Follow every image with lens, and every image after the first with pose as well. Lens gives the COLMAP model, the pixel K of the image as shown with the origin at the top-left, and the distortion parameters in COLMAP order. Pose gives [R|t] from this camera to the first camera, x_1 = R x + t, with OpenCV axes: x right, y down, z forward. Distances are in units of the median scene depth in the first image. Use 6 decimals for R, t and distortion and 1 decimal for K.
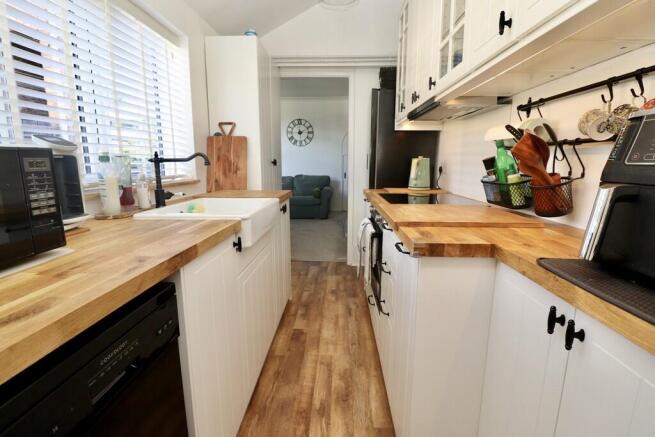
lens RADIAL K [[306.8, 0, 328.3], [0, 306.8, 216.0], [0, 0, 1]] dist [0.004283, -0.001499]
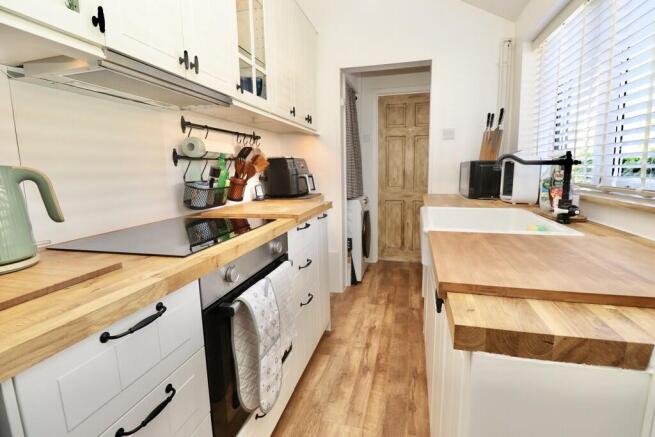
lens RADIAL K [[306.8, 0, 330.7], [0, 306.8, 219.3], [0, 0, 1]] dist [0.004283, -0.001499]
pose [[-0.976187, -0.018145, 0.216173, -0.126910], [0.055794, 0.941972, 0.331023, -0.318714], [-0.209635, 0.335201, -0.918528, 1.787978]]
